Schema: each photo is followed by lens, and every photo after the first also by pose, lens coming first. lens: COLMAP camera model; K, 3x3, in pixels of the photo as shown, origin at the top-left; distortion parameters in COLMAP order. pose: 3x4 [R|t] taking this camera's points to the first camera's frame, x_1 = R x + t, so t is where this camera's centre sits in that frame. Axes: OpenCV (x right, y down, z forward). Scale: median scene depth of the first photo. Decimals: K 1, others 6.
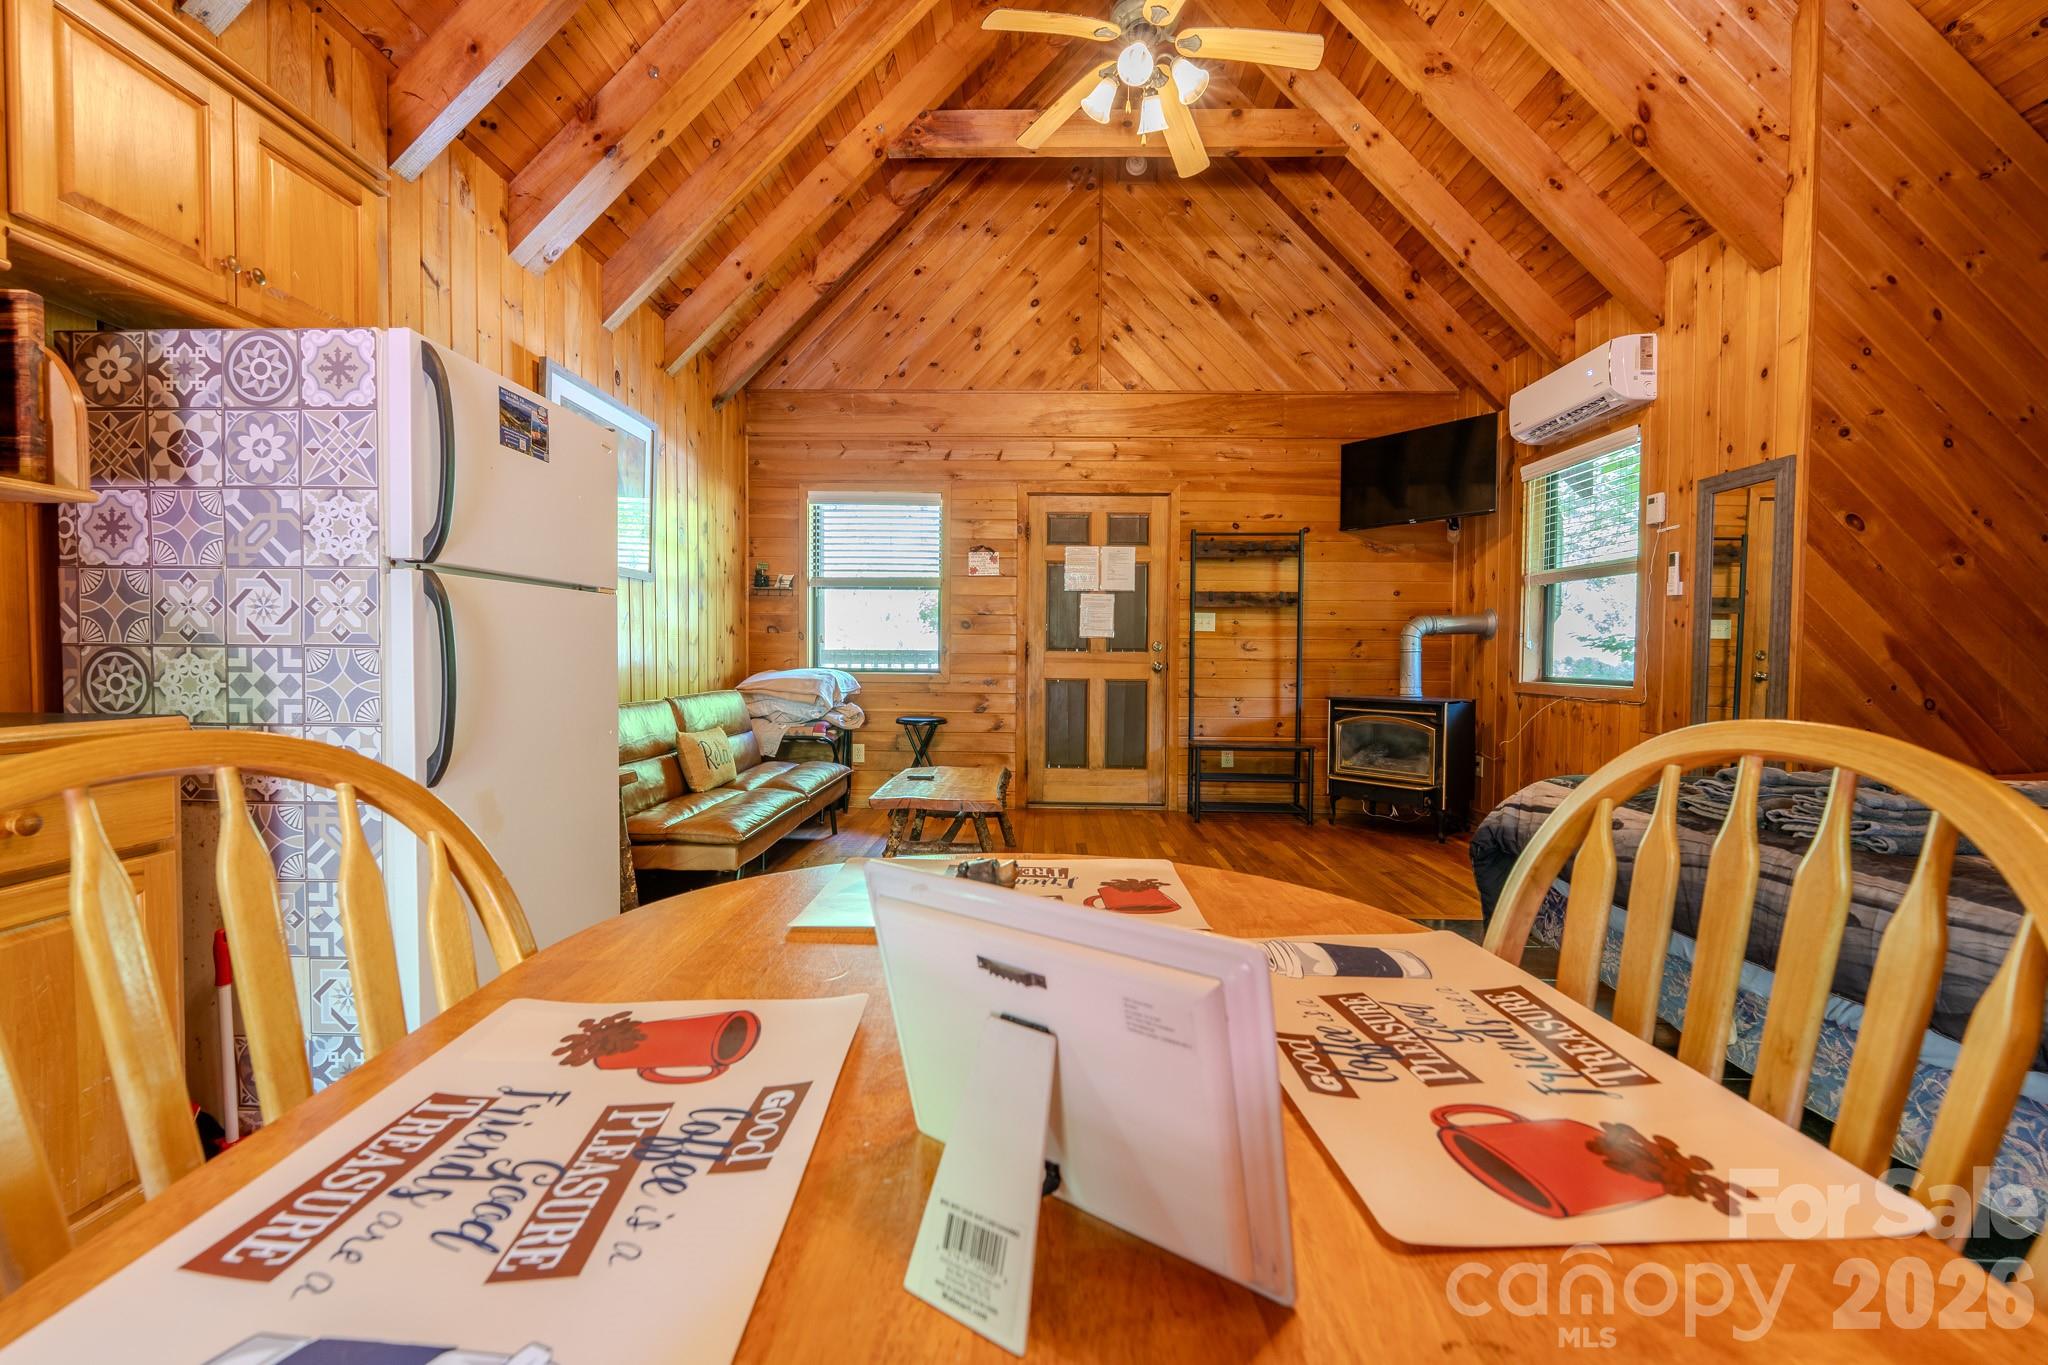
lens RADIAL K [[827.3, 0, 1028.1], [0, 827.3, 678.2], [0, 0, 1]] dist [-0.000888, 0.000083]
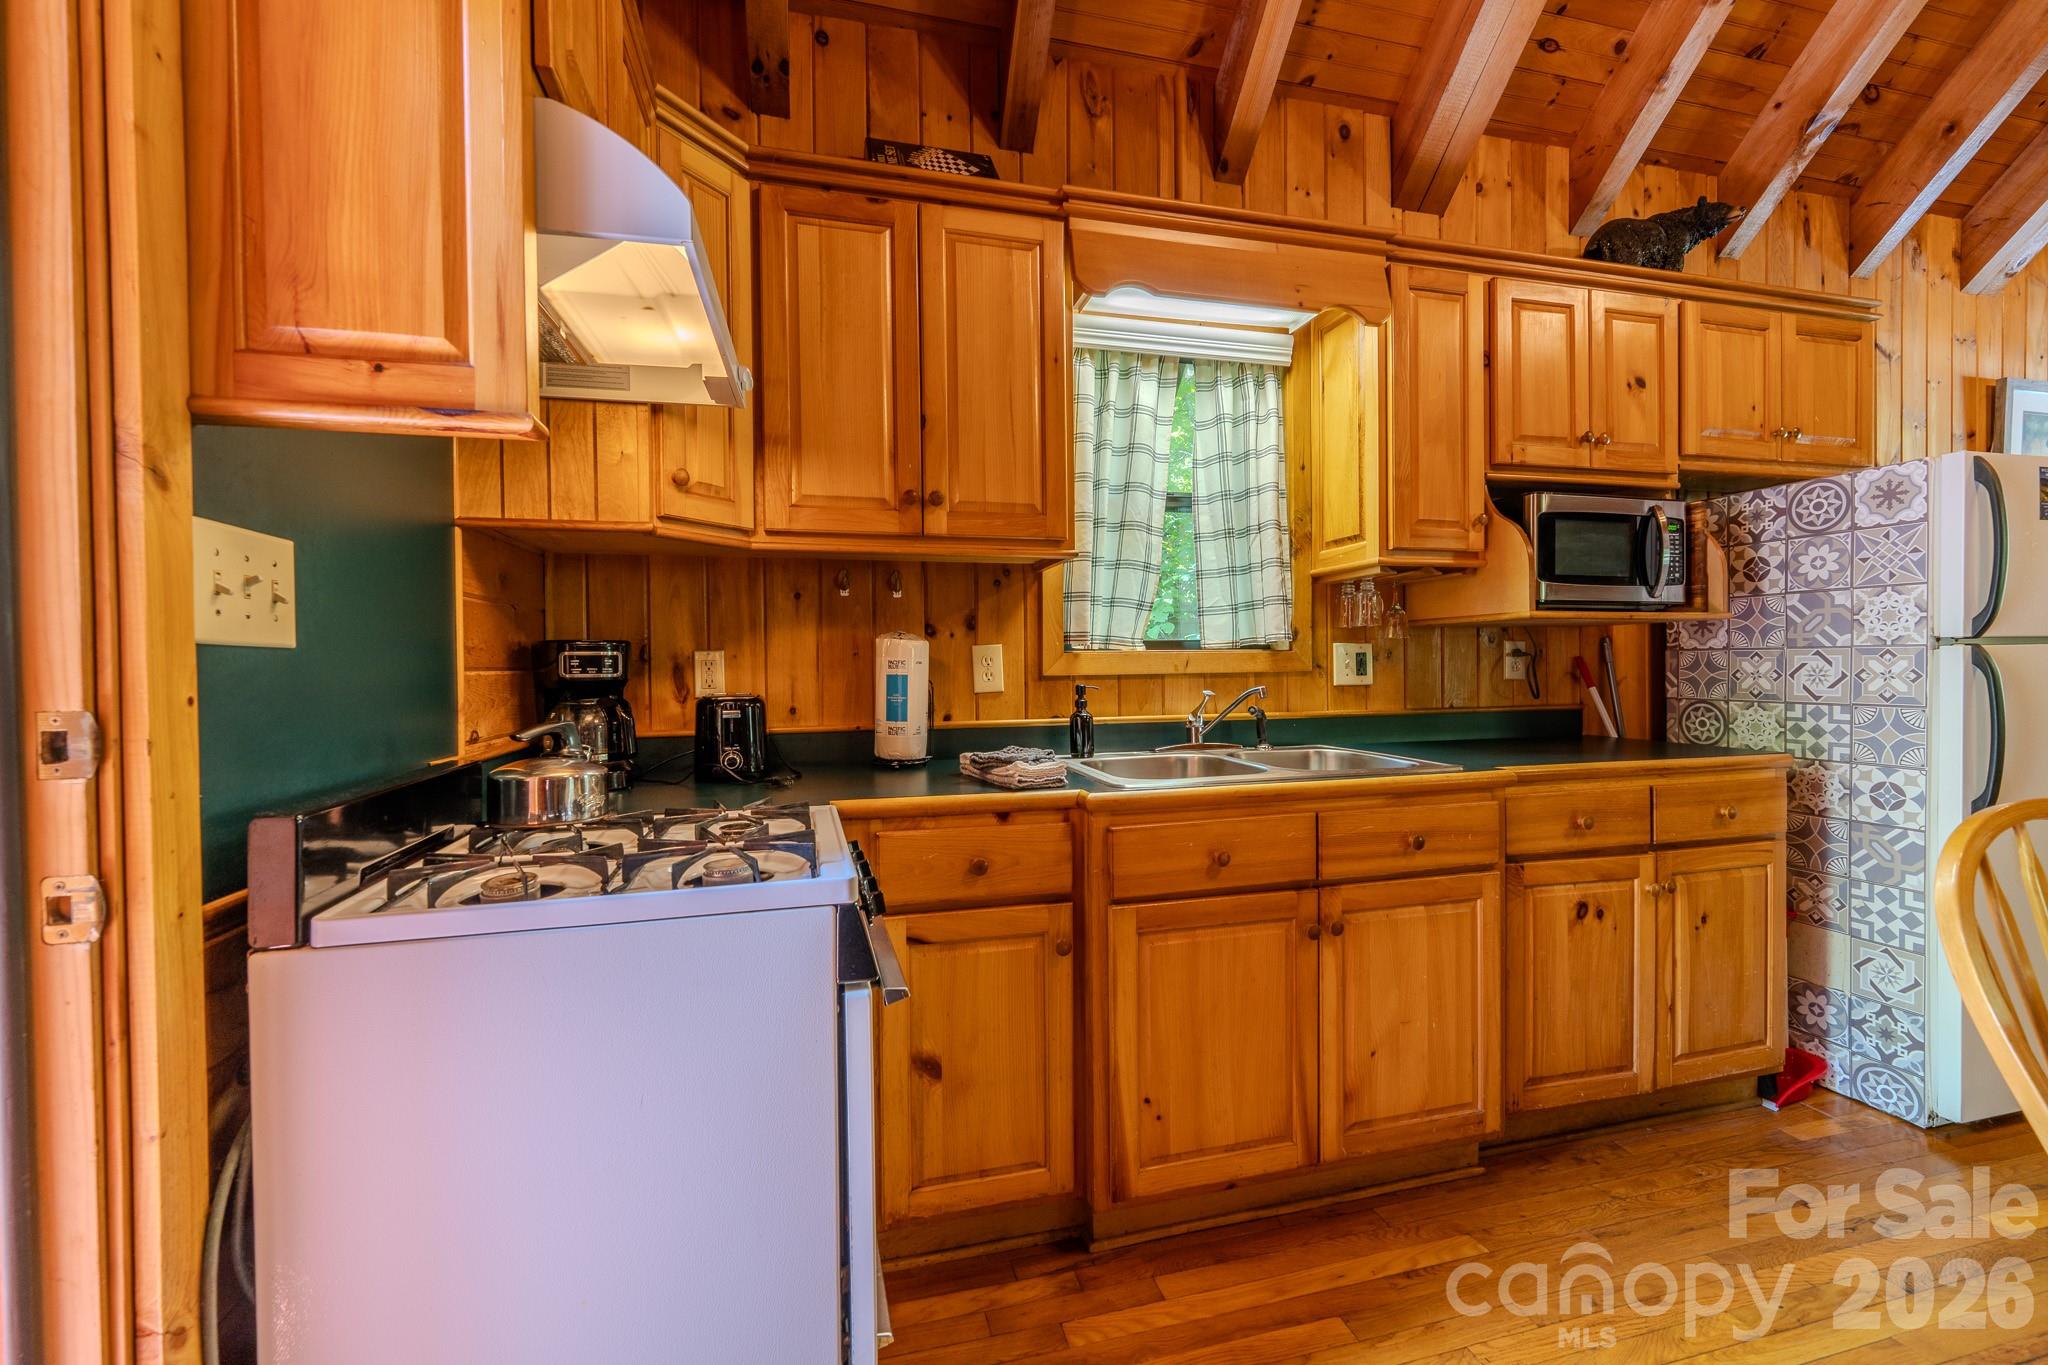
lens RADIAL K [[827.3, 0, 1019.7], [0, 827.3, 679.0], [0, 0, 1]] dist [-0.000888, 0.000083]
pose [[0.259658, 0.006103, -0.965681, 0.025688], [-0.012028, 0.999923, 0.003085, -0.023016], [0.965626, 0.010814, 0.259711, -0.223658]]
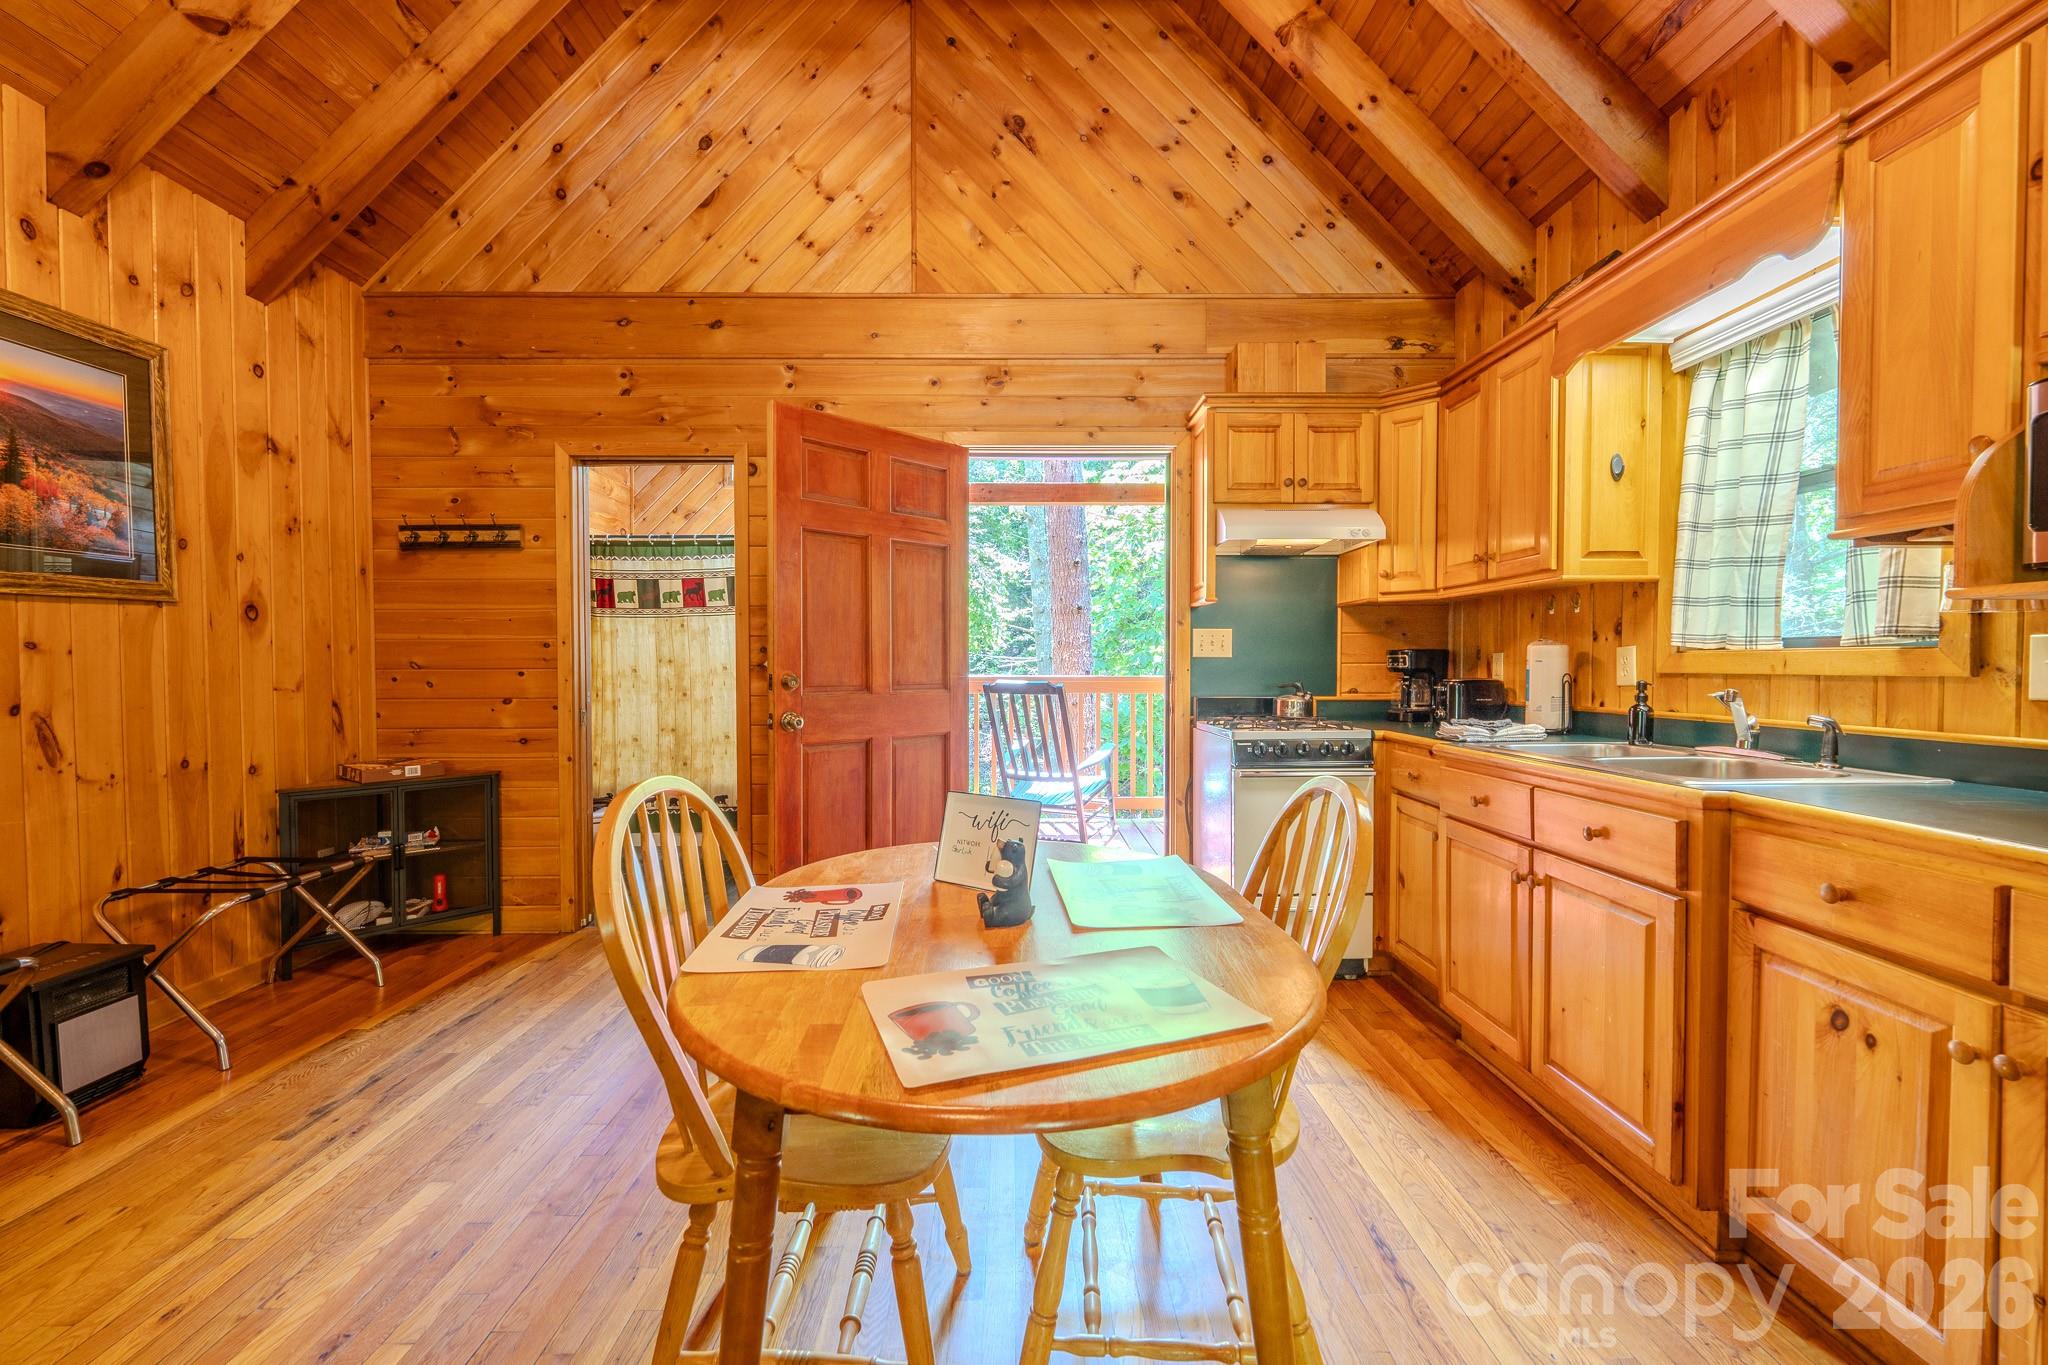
lens RADIAL K [[827.3, 0, 1024.8], [0, 827.3, 678.0], [0, 0, 1]] dist [-0.000888, 0.000083]
pose [[-0.999493, -0.002896, -0.031704, -0.001670], [-0.004256, 0.999069, 0.042941, -0.041000], [0.031550, 0.043054, -0.998574, 0.414566]]
